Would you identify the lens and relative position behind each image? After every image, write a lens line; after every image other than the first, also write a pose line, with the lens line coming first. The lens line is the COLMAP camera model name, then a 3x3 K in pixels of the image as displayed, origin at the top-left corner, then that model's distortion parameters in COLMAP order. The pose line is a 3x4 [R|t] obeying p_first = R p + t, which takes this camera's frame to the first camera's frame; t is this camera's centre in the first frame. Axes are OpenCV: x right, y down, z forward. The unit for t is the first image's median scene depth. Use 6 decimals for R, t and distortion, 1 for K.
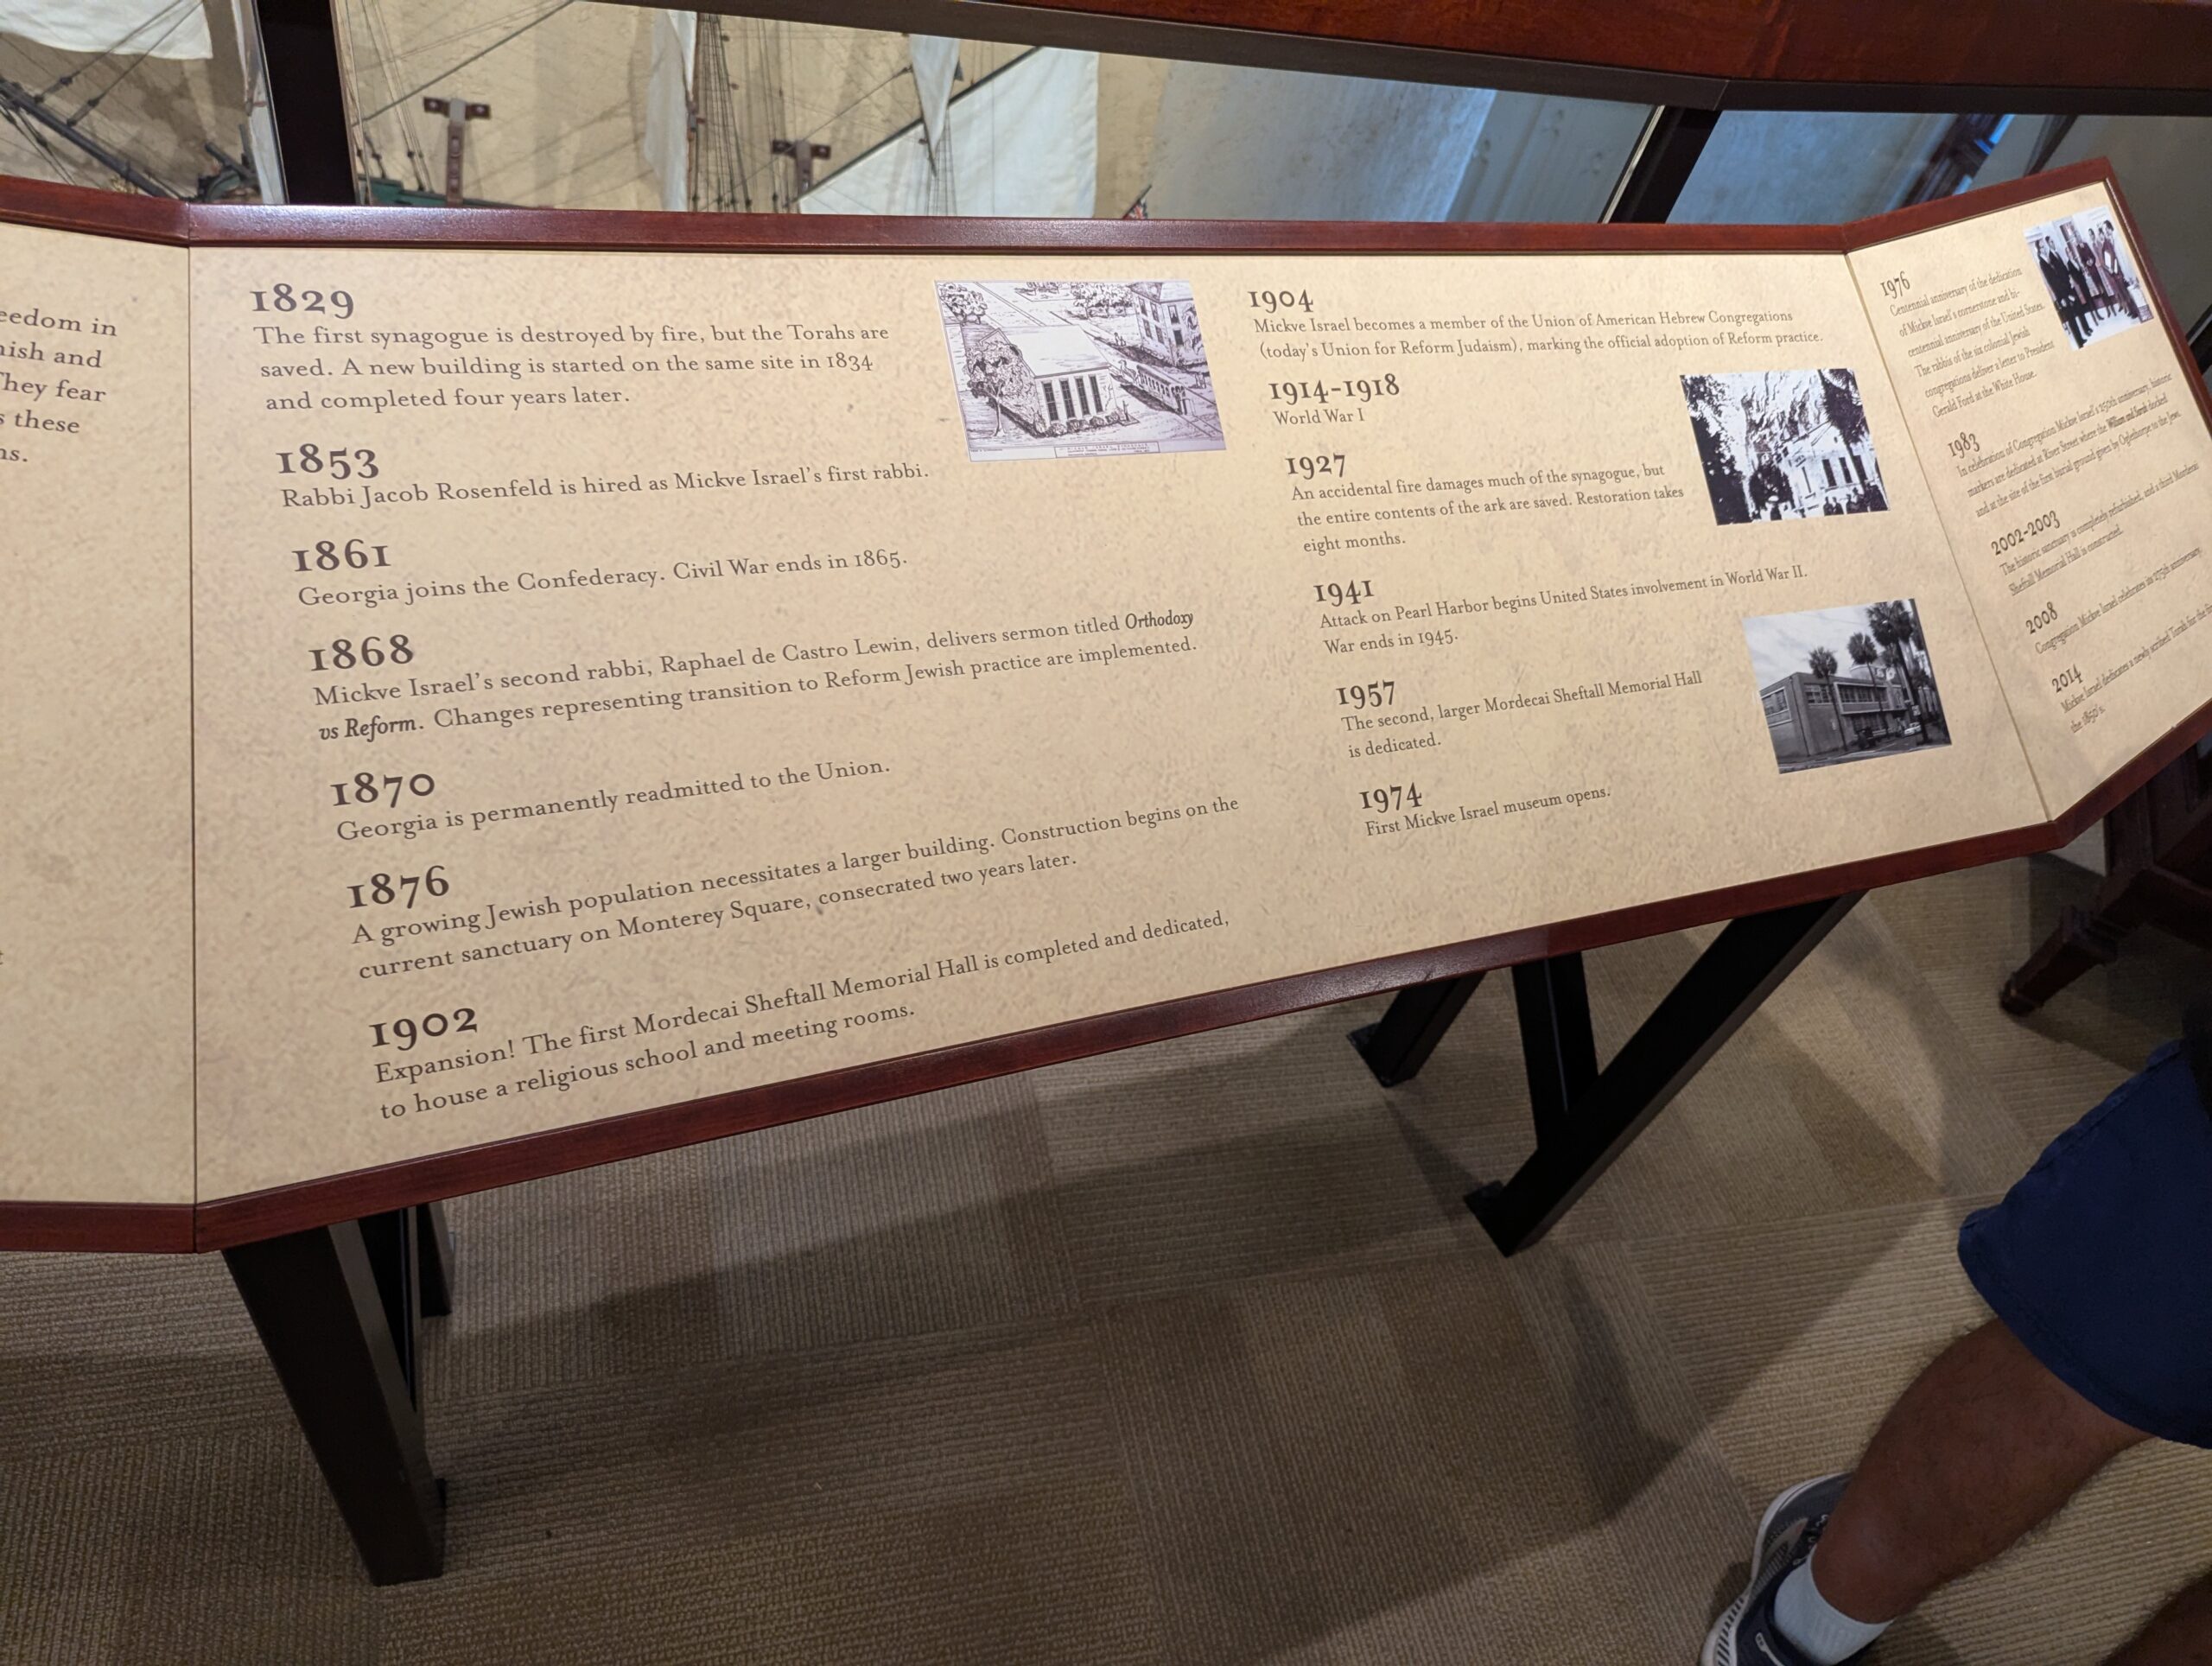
lens RADIAL K [[1580.5, 0, 1114.0], [0, 1580.5, 841.8], [0, 0, 1]] dist [0.061089, -0.055378]
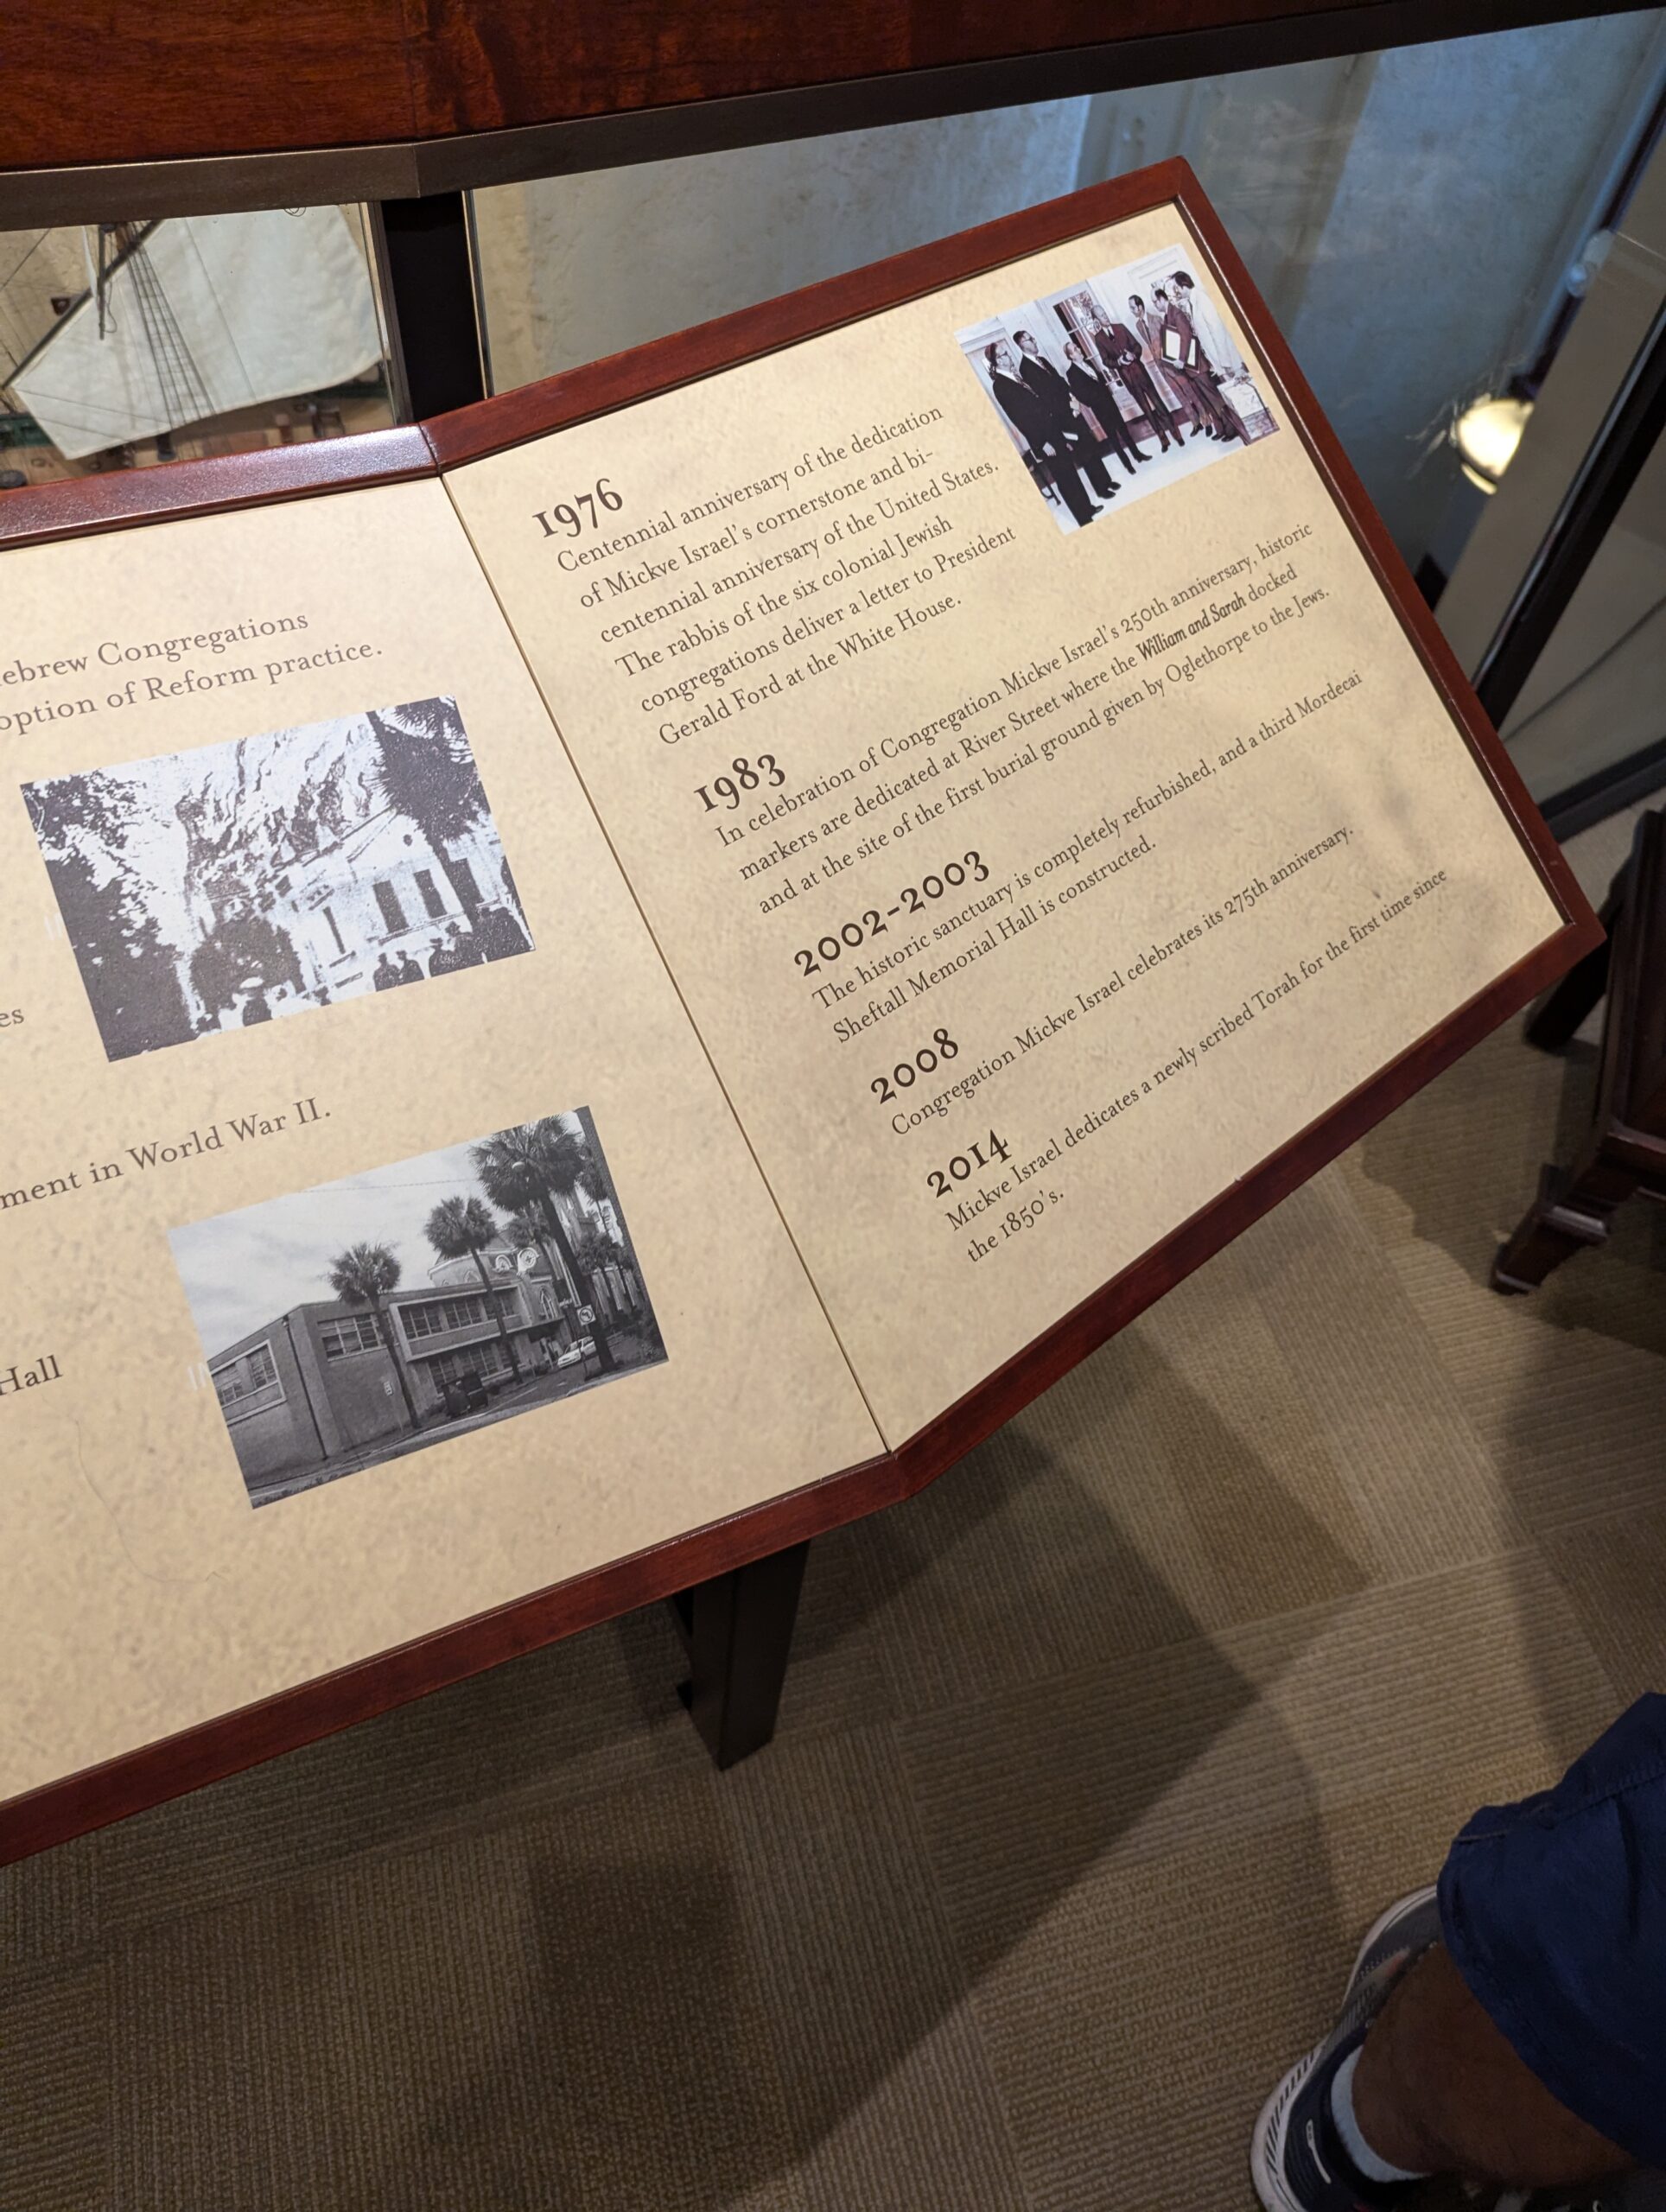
lens RADIAL K [[1580.5, 0, 827.5], [0, 1580.5, 1119.5], [0, 0, 1]] dist [0.061089, -0.055378]
pose [[0.988971, -0.109012, -0.100259, 0.634214], [0.120399, 0.985974, 0.115584, -0.200037], [0.086253, -0.126380, 0.988225, 0.450656]]
